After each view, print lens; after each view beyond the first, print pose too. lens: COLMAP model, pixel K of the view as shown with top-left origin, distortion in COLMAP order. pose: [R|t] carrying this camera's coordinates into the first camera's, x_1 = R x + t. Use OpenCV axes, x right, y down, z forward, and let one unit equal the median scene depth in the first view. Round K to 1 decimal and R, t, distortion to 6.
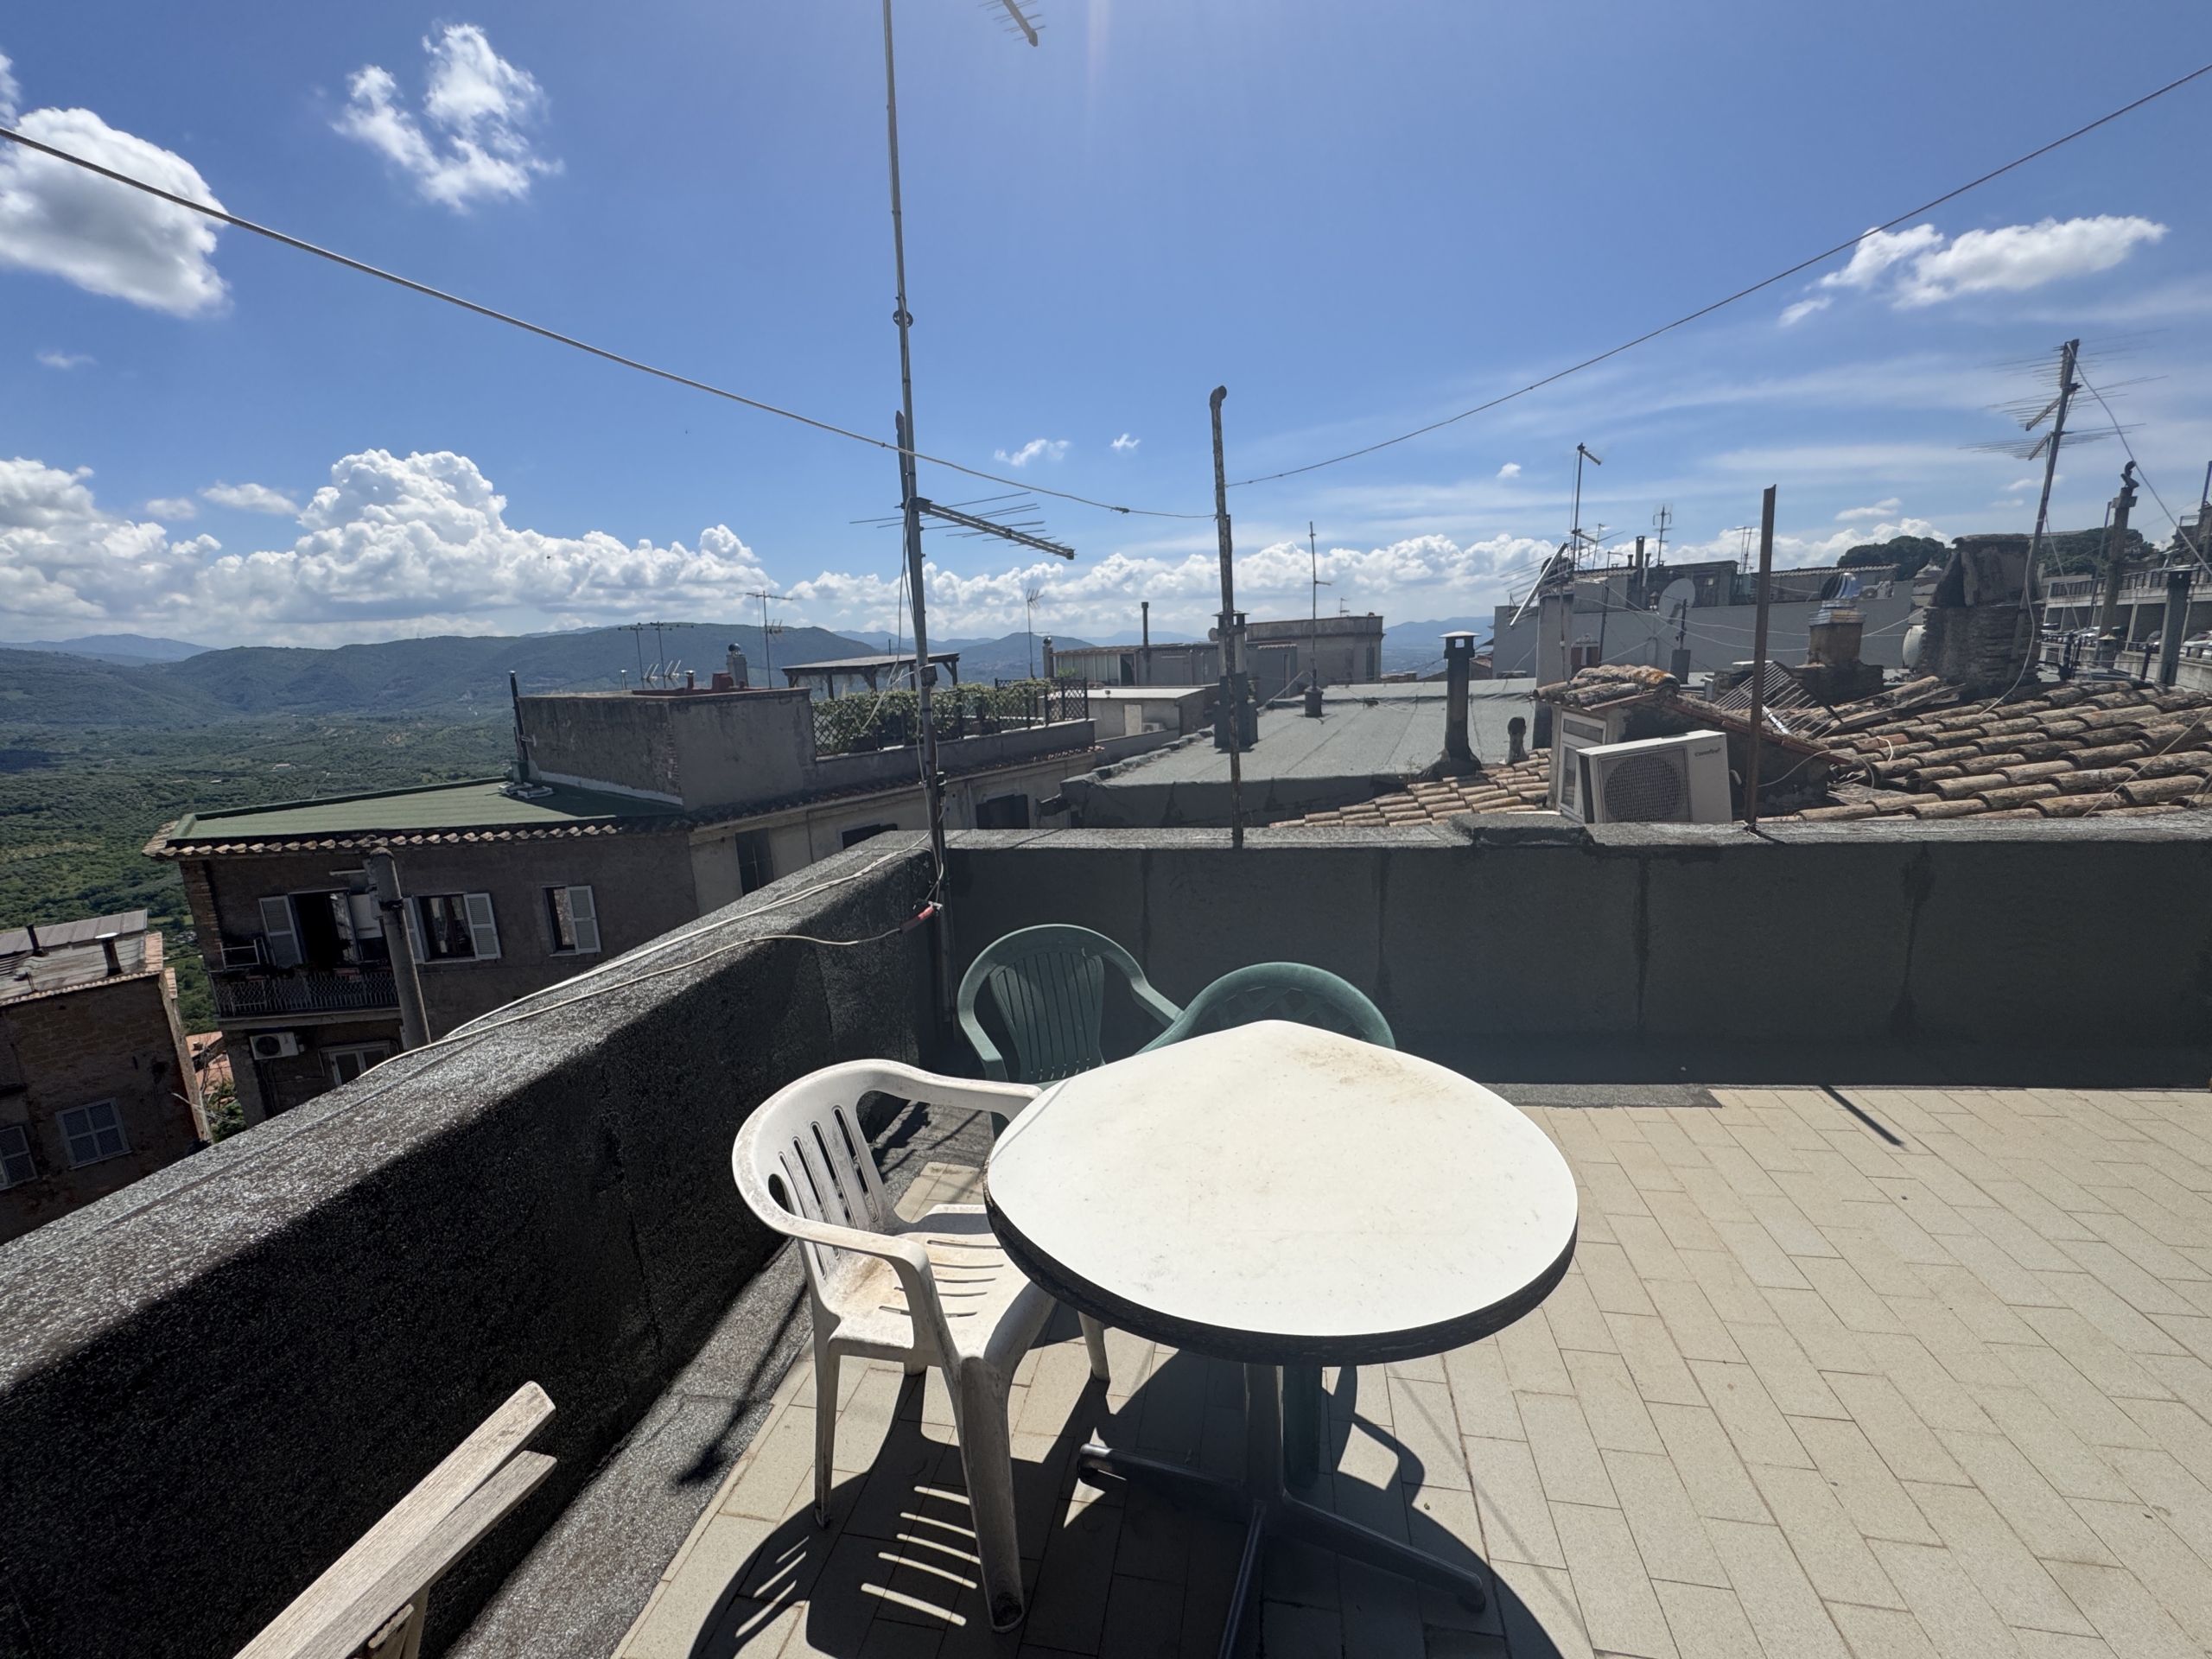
lens RADIAL K [[885.0, 0, 1105.2], [0, 885.0, 826.1], [0, 0, 1]] dist [-0.002624, 0.000479]
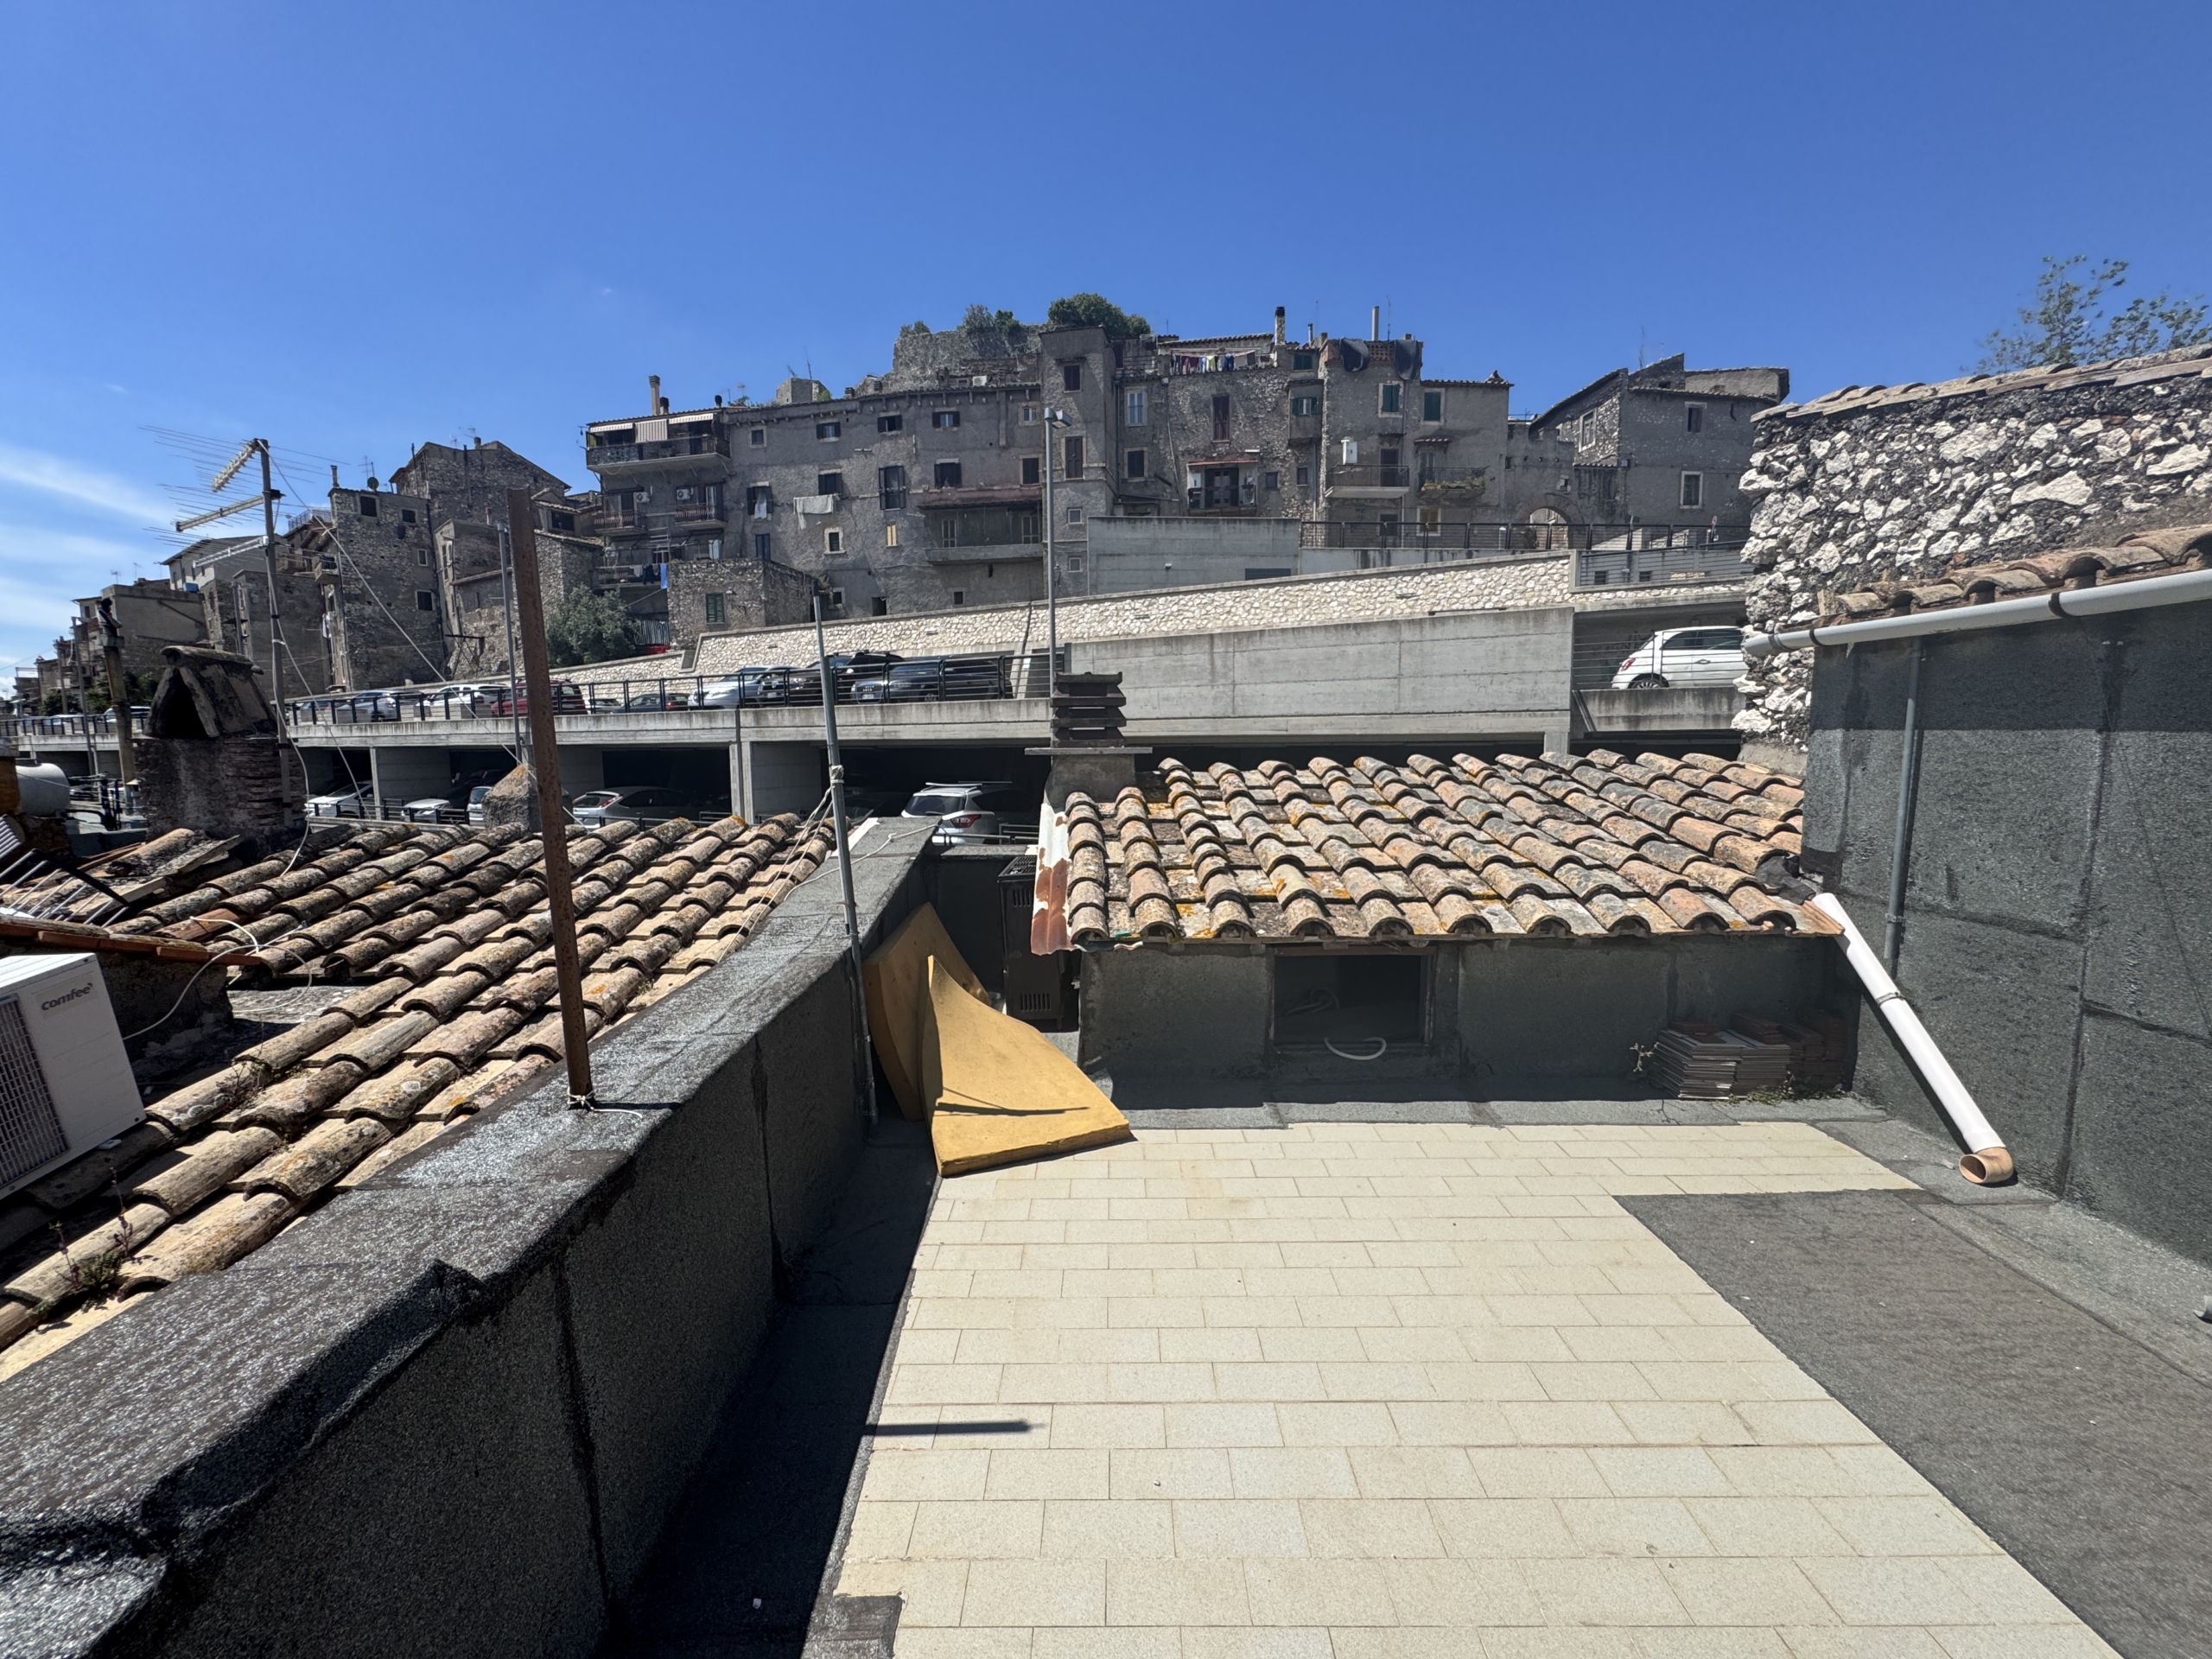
lens RADIAL K [[885.0, 0, 1105.0], [0, 885.0, 827.4], [0, 0, 1]] dist [-0.002624, 0.000479]
pose [[-0.176478, -0.054119, 0.982816, 0.079790], [0.212838, 0.972767, 0.091783, -0.082083], [-0.961018, 0.225378, -0.160153, 0.415752]]
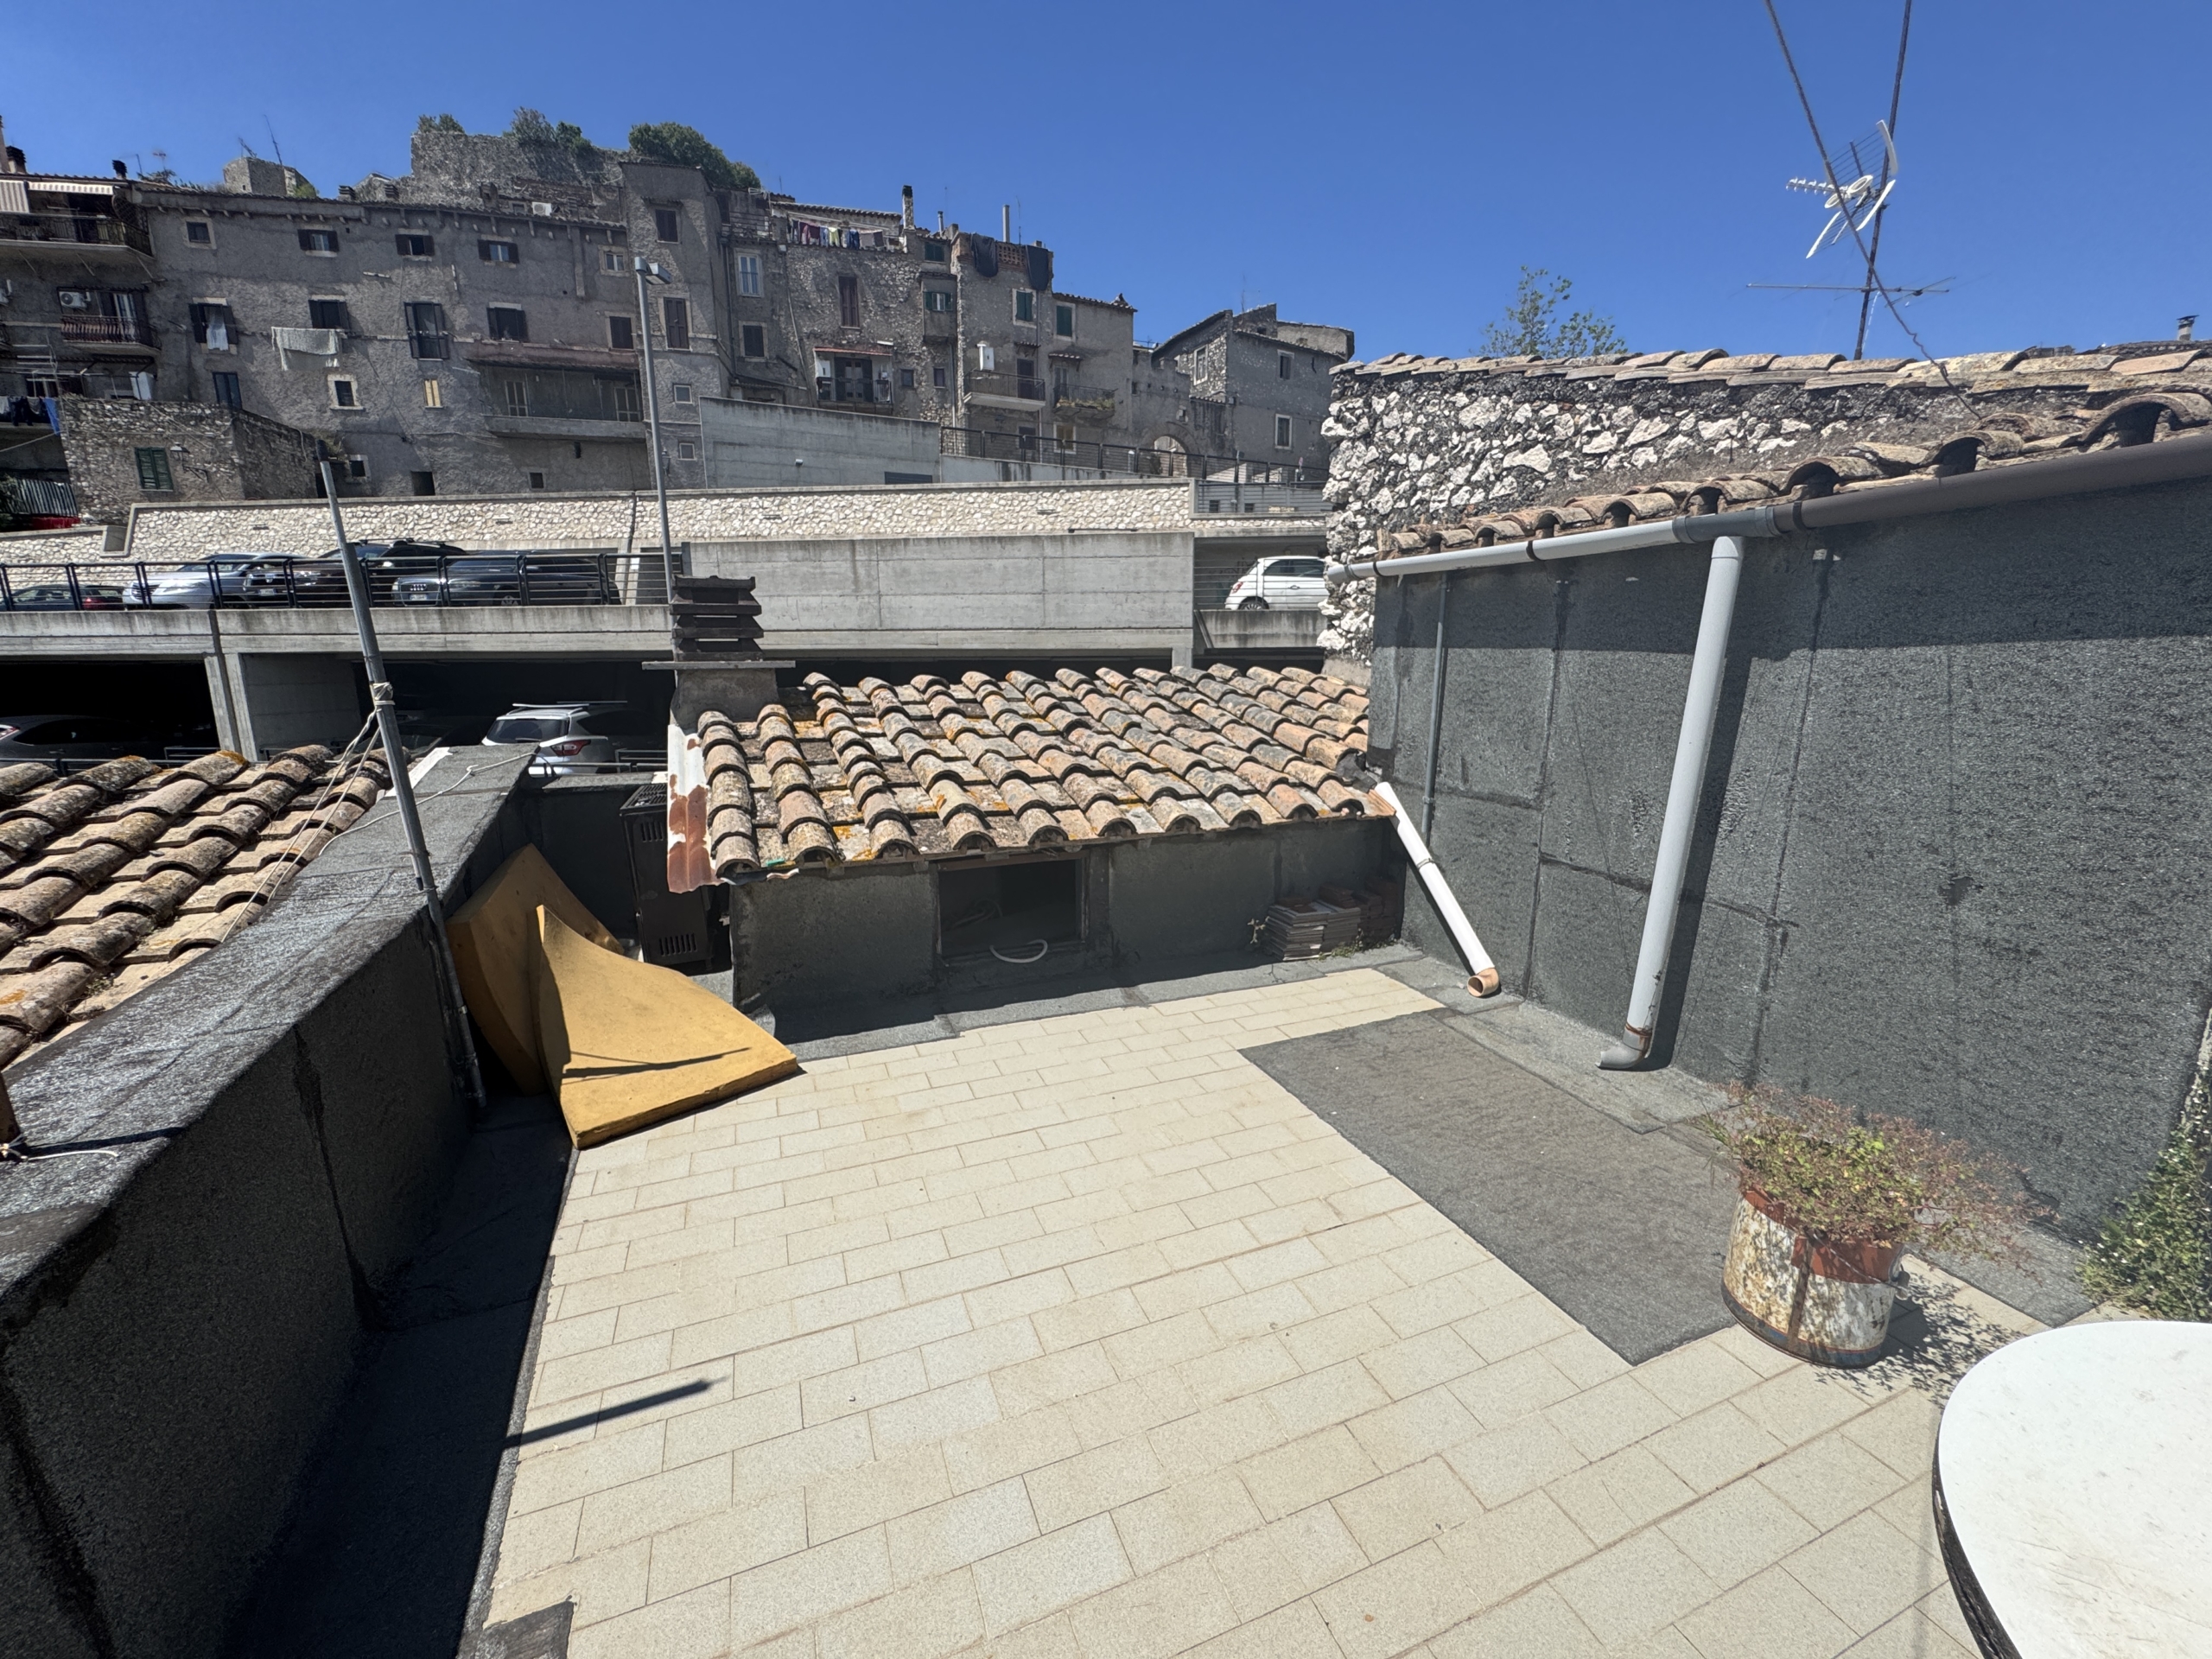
lens RADIAL K [[885.0, 0, 1104.5], [0, 885.0, 826.4], [0, 0, 1]] dist [-0.002624, 0.000479]
pose [[-0.534309, -0.120675, 0.836631, 0.083648], [0.193682, 0.945947, 0.260137, -0.081703], [-0.822801, 0.301033, -0.482055, 0.416659]]
